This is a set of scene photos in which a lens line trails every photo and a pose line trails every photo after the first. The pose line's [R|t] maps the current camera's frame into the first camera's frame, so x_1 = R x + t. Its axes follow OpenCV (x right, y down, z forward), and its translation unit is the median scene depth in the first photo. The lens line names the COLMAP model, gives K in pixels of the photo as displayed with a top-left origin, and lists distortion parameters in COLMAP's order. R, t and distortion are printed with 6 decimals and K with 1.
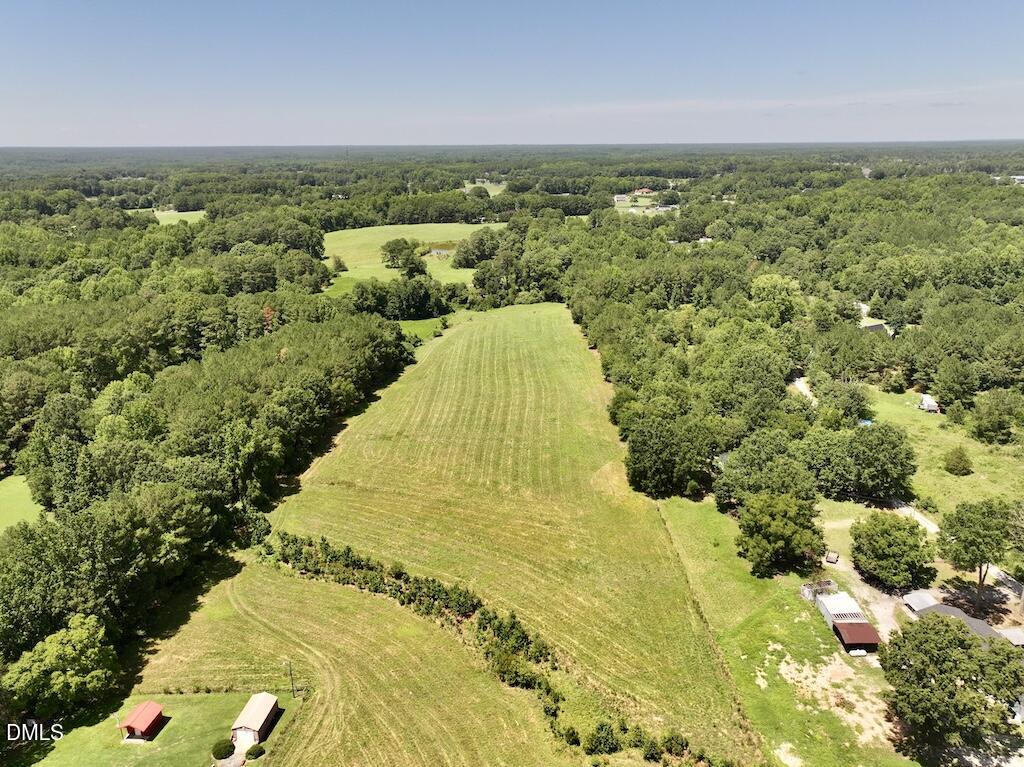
lens RADIAL K [[718.3, 0, 514.0], [0, 718.3, 413.0], [0, 0, 1]] dist [-0.002059, 0.019750]
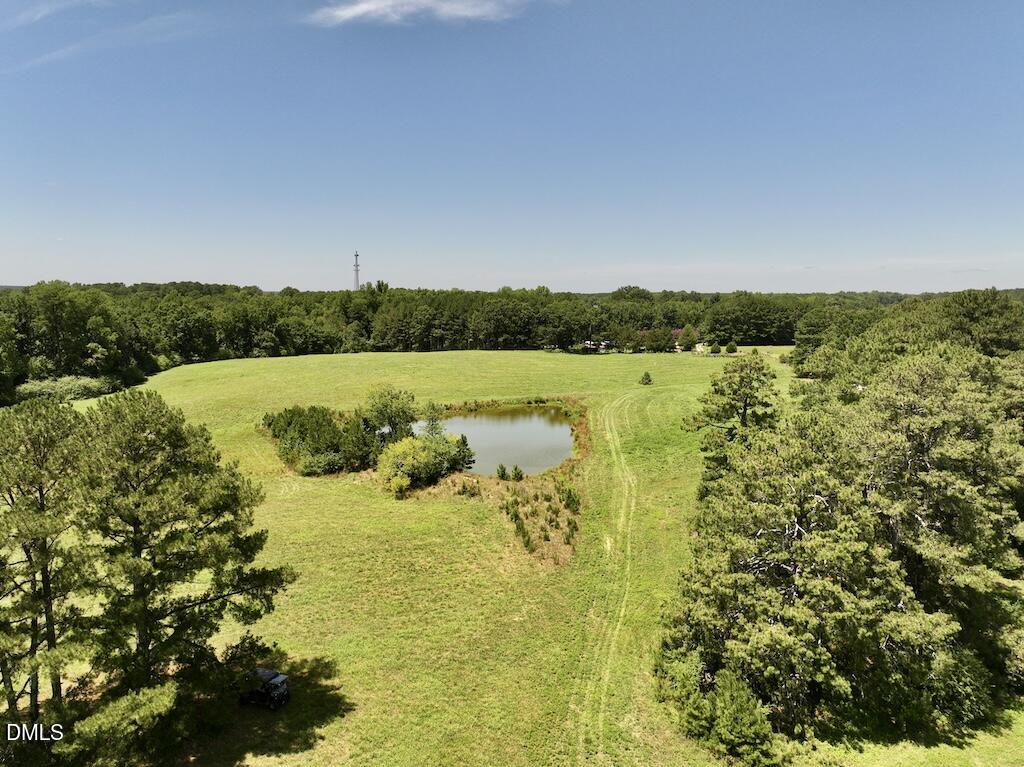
lens RADIAL K [[718.3, 0, 517.2], [0, 718.3, 384.4], [0, 0, 1]] dist [-0.002059, 0.019750]
pose [[0.998451, 0.029597, -0.047111, -0.207944], [-0.039877, 0.971179, -0.234990, -0.439960], [0.038798, 0.236505, 0.970855, 1.785787]]
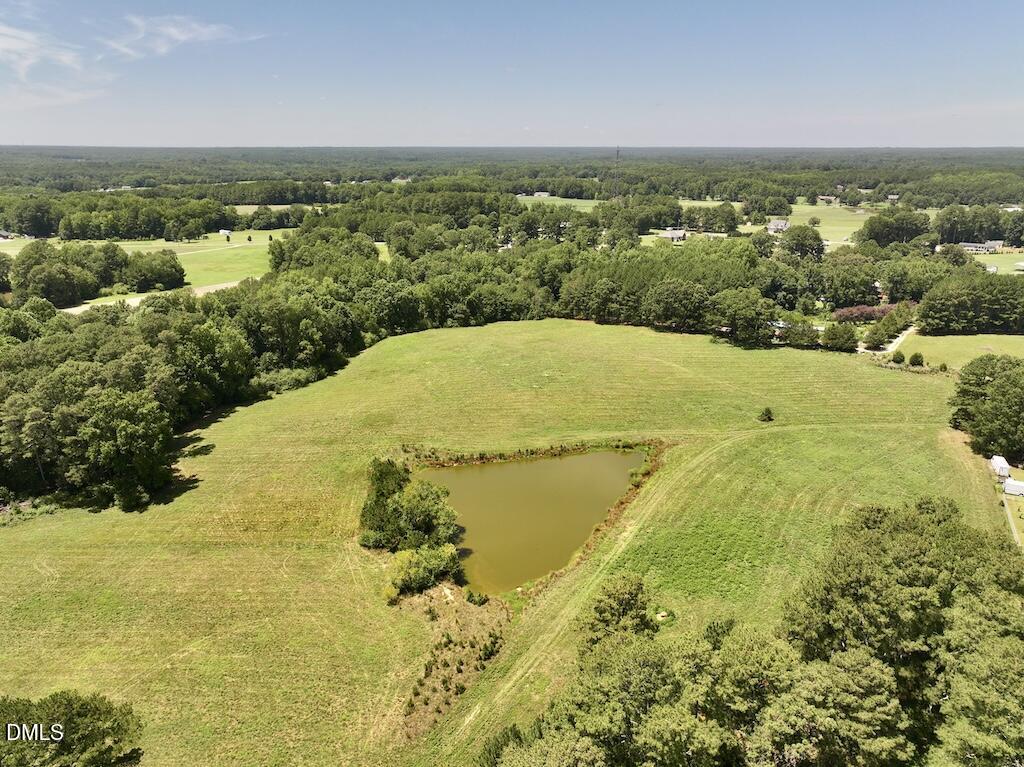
lens RADIAL K [[718.3, 0, 518.5], [0, 718.3, 382.5], [0, 0, 1]] dist [-0.002059, 0.019750]
pose [[0.899020, 0.145819, -0.412917, -0.018509], [-0.162197, 0.986747, -0.004678, -0.634469], [0.406762, 0.071180, 0.910757, 1.731620]]
